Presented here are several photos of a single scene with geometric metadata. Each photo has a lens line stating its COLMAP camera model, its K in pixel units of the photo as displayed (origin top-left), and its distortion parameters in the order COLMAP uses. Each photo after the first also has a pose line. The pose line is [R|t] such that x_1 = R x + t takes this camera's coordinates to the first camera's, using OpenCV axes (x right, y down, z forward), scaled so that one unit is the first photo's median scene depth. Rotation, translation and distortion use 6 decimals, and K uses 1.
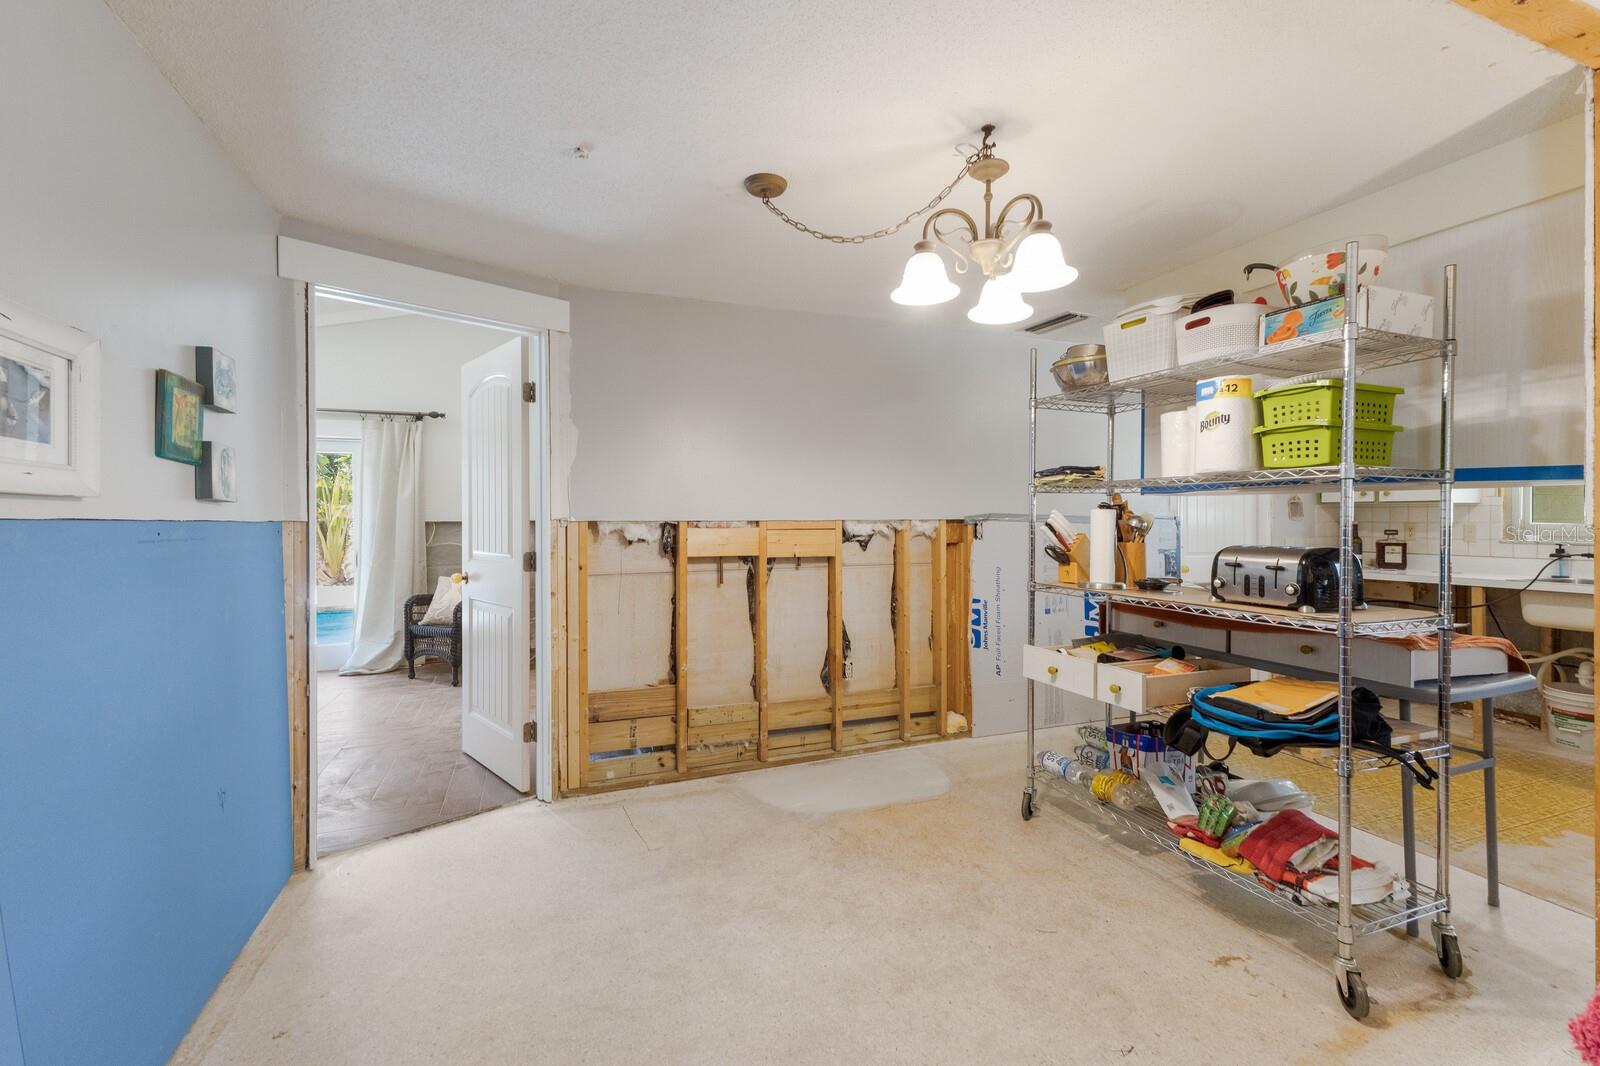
lens RADIAL K [[691.8, 0, 793.7], [0, 691.8, 520.5], [0, 0, 1]] dist [0.018952, -0.002145]
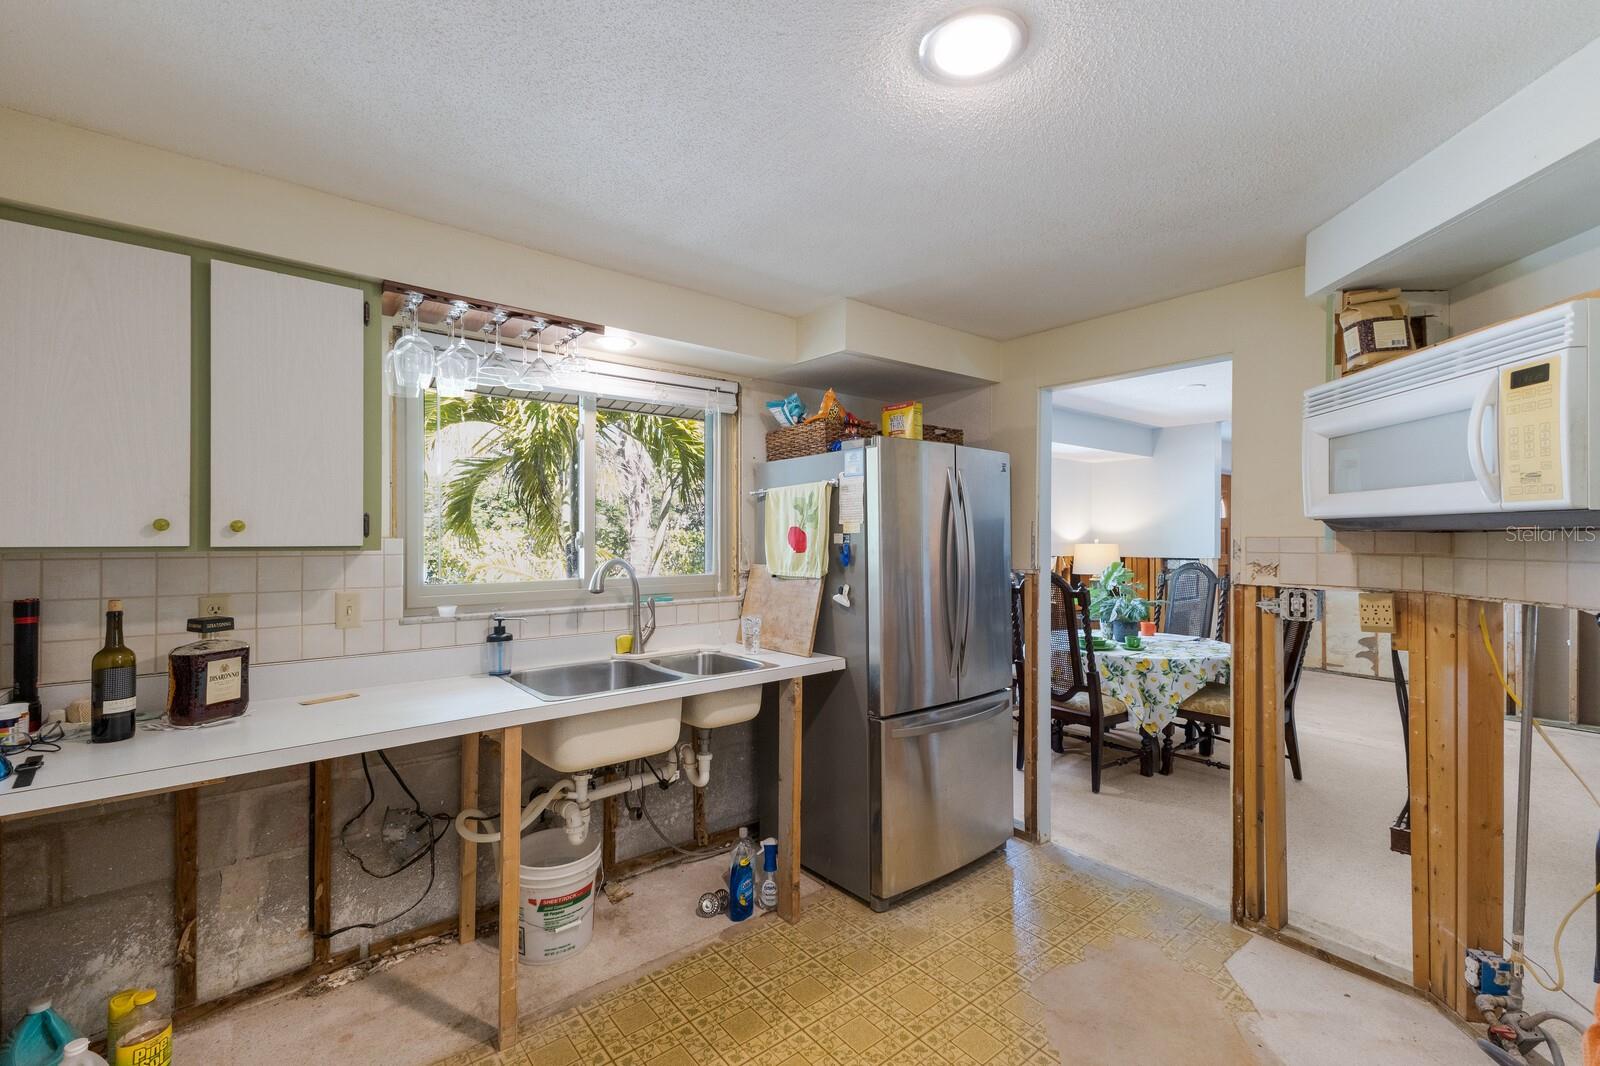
lens RADIAL K [[691.8, 0, 796.2], [0, 691.8, 532.4], [0, 0, 1]] dist [0.018952, -0.002145]
pose [[-0.286211, -0.002084, 0.958164, 0.566059], [-0.001746, 0.999997, 0.001653, -0.054035], [-0.958165, -0.001200, -0.286214, 1.186105]]
